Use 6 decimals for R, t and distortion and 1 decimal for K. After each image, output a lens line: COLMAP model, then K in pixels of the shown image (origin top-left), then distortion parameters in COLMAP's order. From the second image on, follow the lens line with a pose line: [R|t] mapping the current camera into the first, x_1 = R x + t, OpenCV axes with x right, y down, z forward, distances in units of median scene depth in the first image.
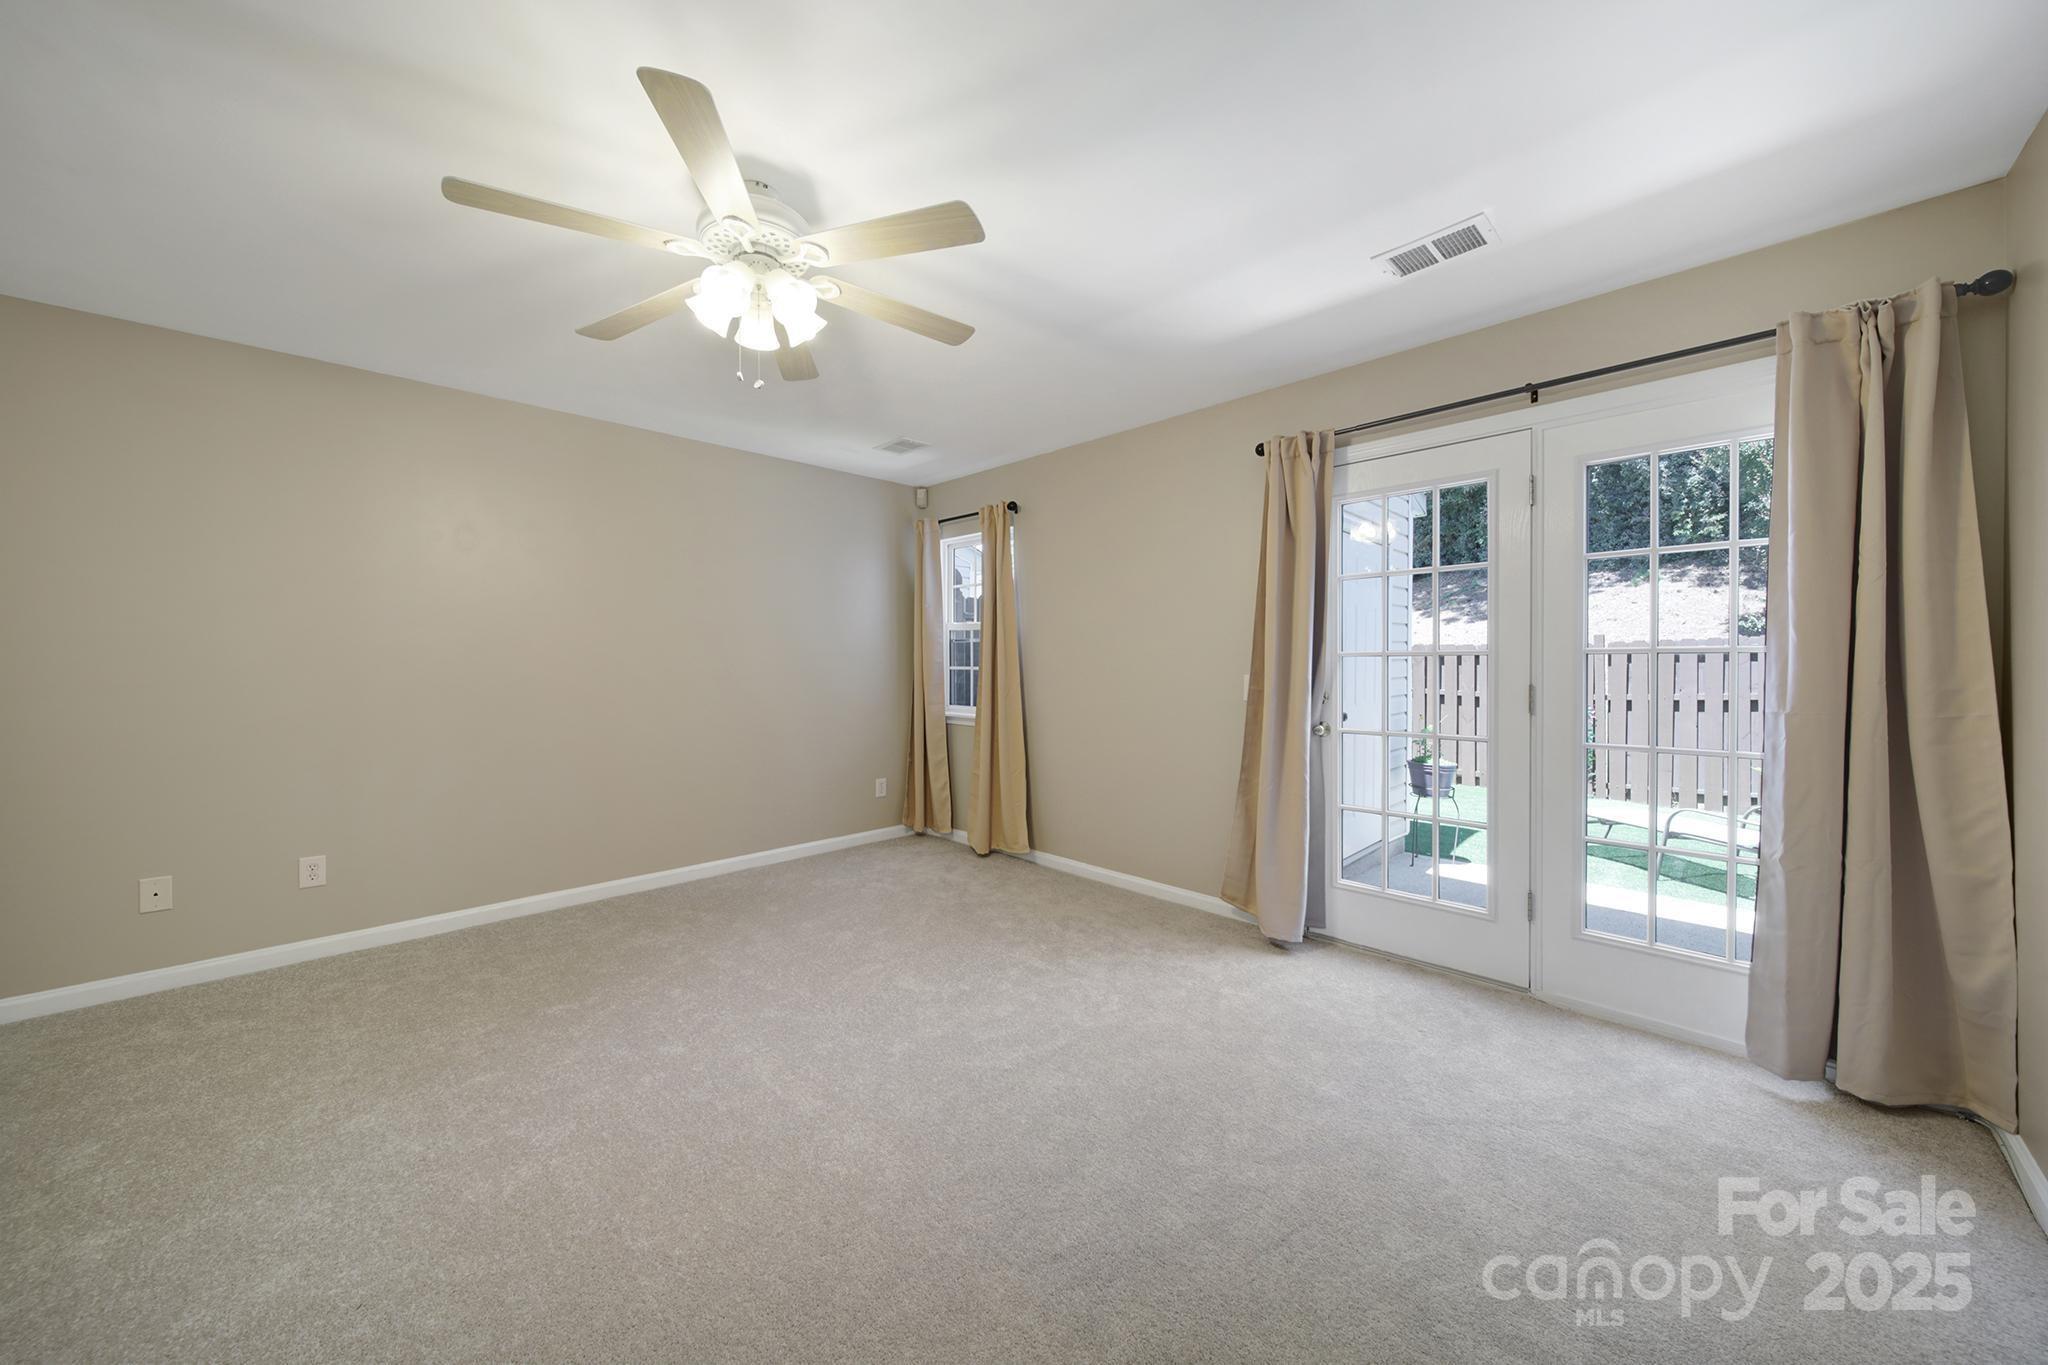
lens RADIAL K [[723.1, 0, 1014.3], [0, 723.1, 676.1], [0, 0, 1]] dist [-0.005530, -0.001242]
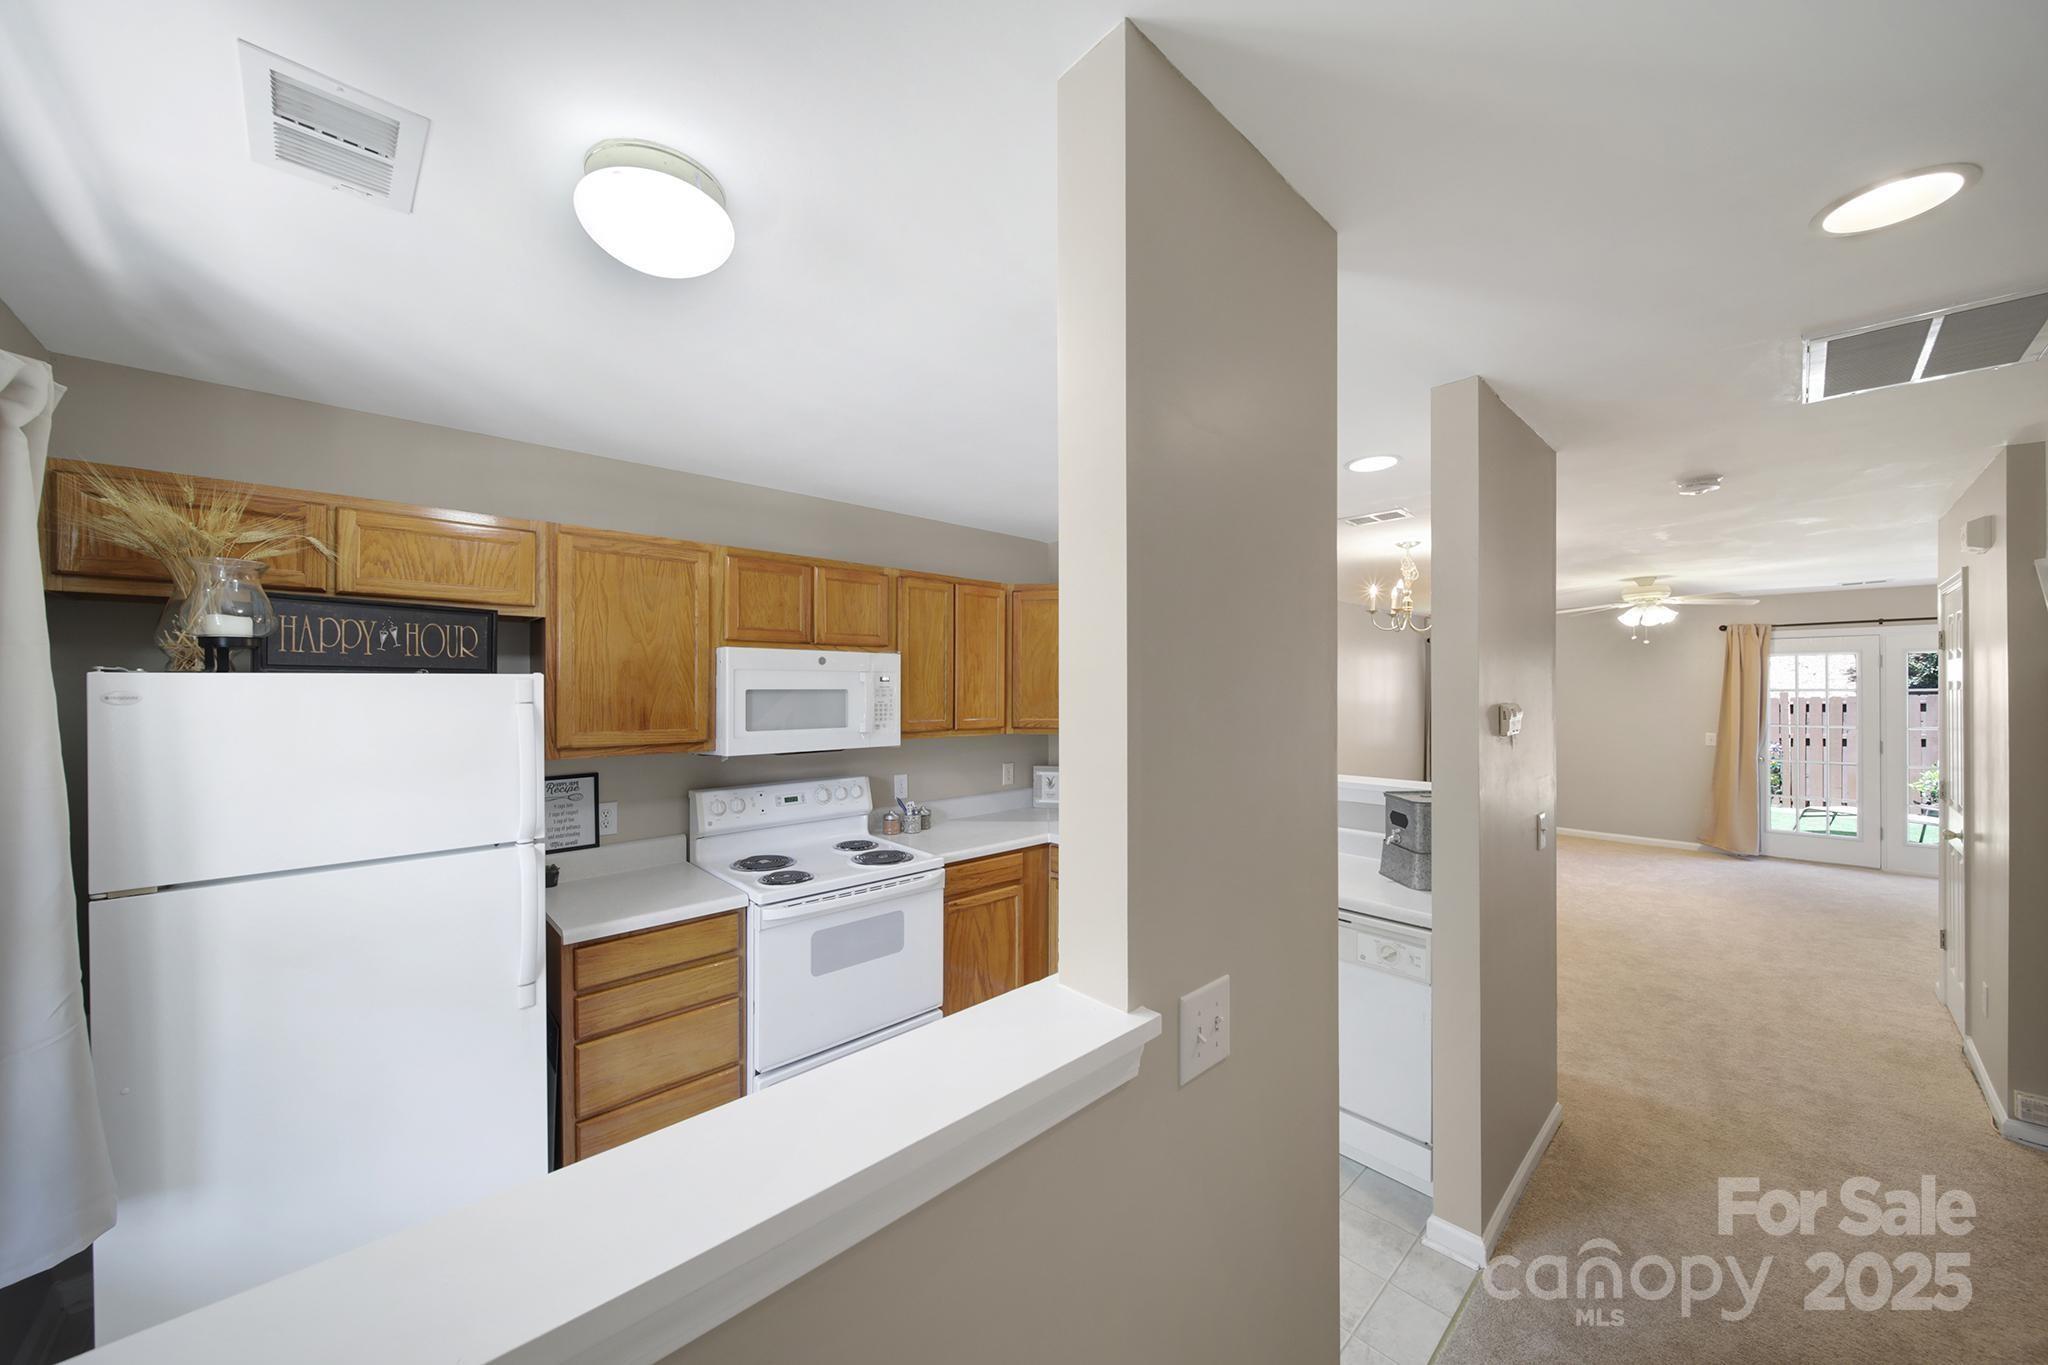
lens RADIAL K [[723.1, 0, 1014.3], [0, 723.1, 676.1], [0, 0, 1]] dist [-0.005530, -0.001242]
pose [[0.999987, 0.001796, 0.004683, -1.850754], [-0.001771, 0.999985, -0.005232, -0.164159], [-0.004692, 0.005223, 0.999975, -1.165495]]
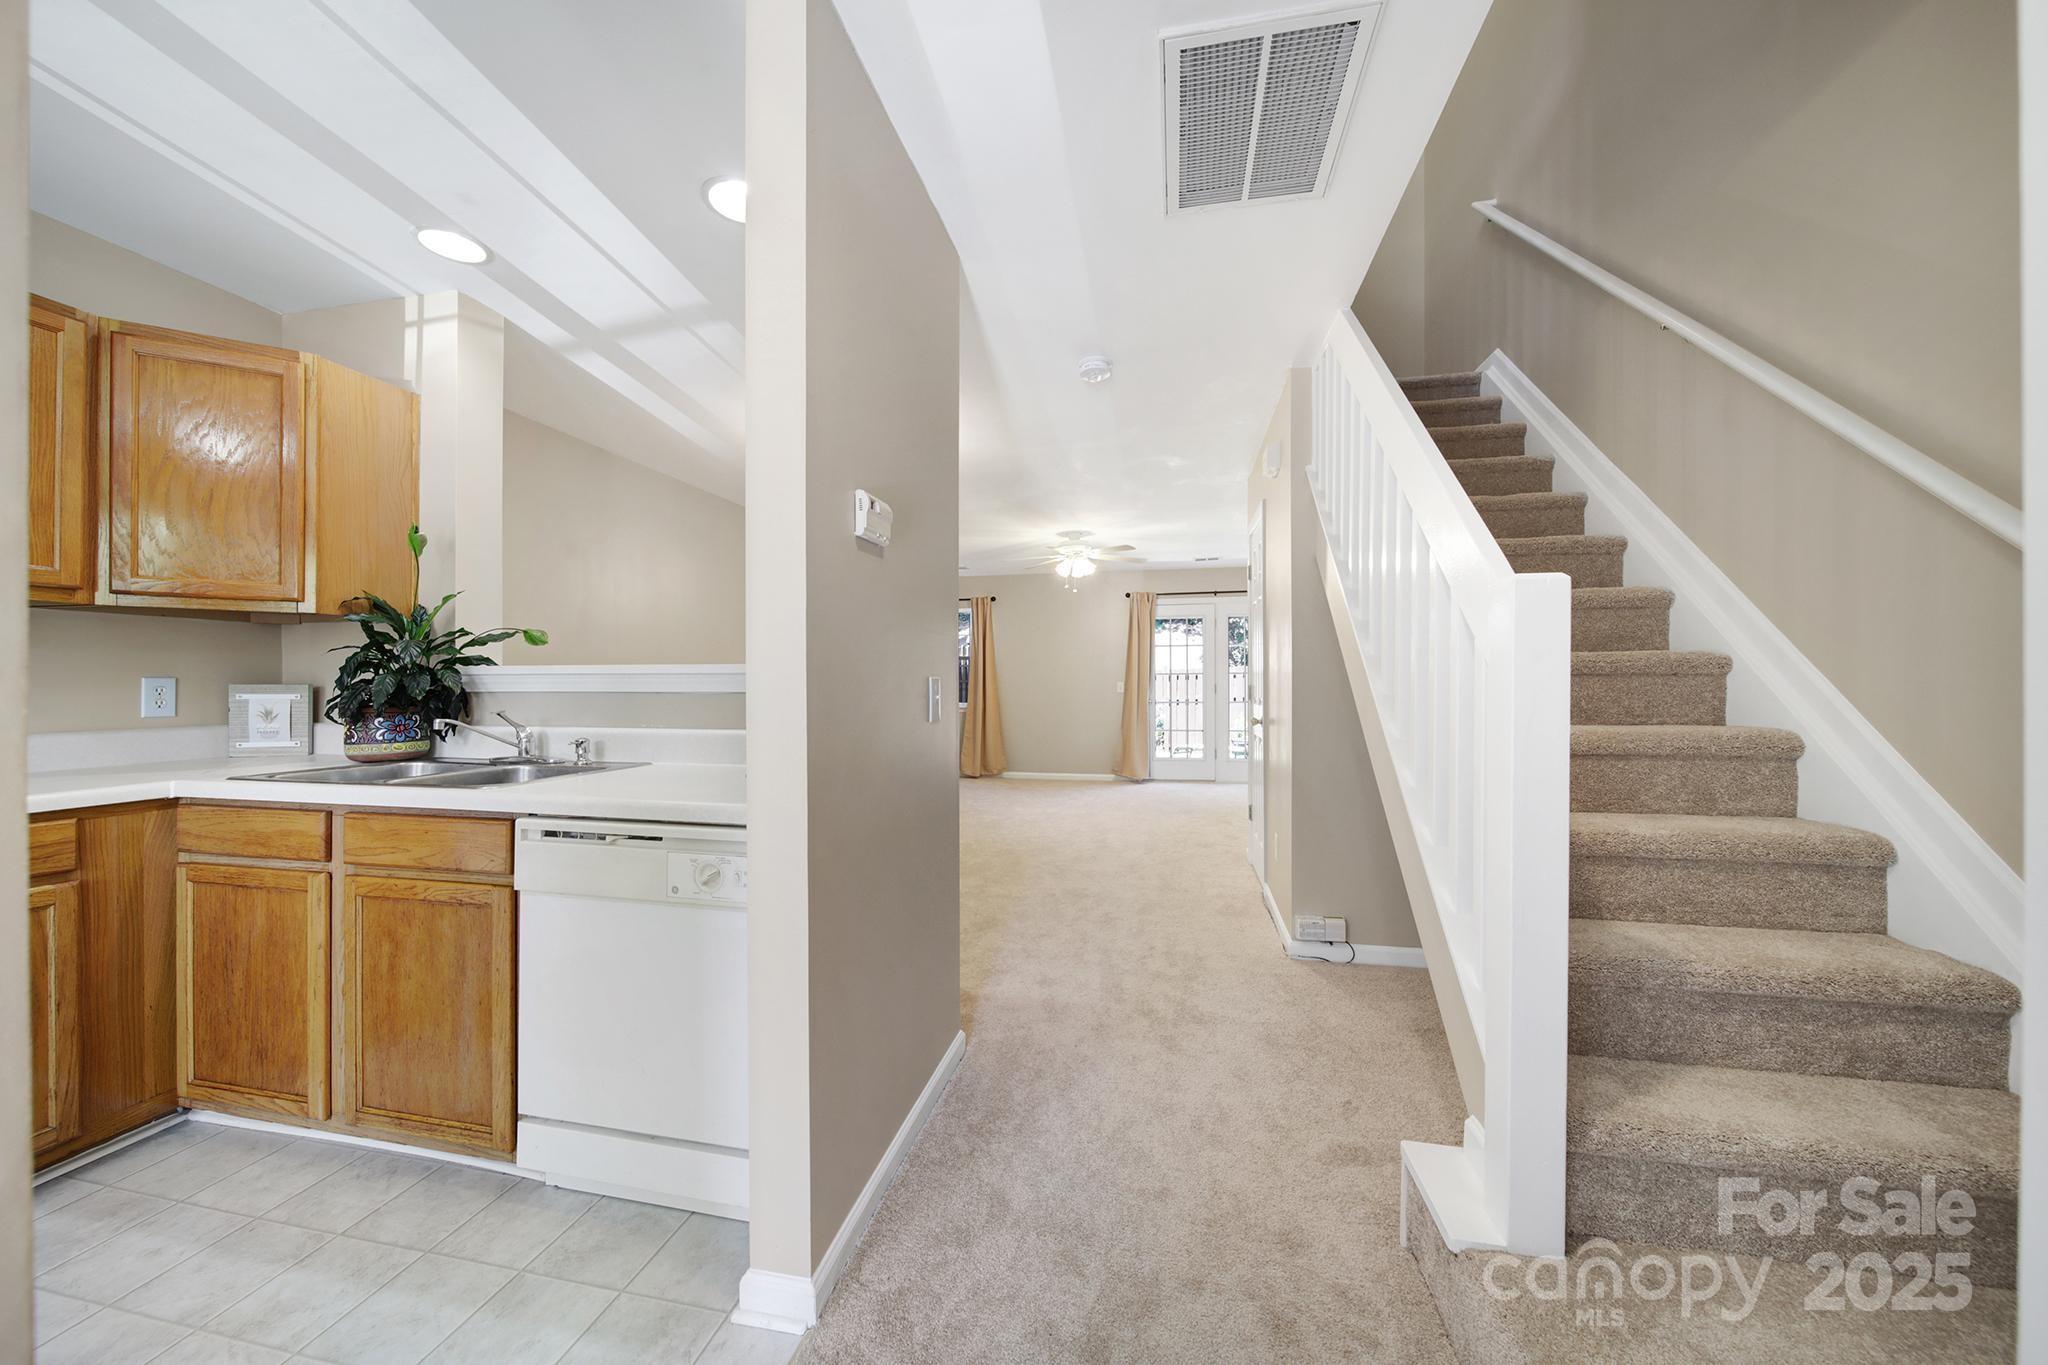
lens RADIAL K [[723.1, 0, 1014.3], [0, 723.1, 676.1], [0, 0, 1]] dist [-0.005530, -0.001242]
pose [[0.816073, 0.003035, 0.577940, -1.569776], [-0.000056, 0.999987, -0.005172, -0.010756], [-0.577948, 0.004188, 0.816063, -0.928431]]
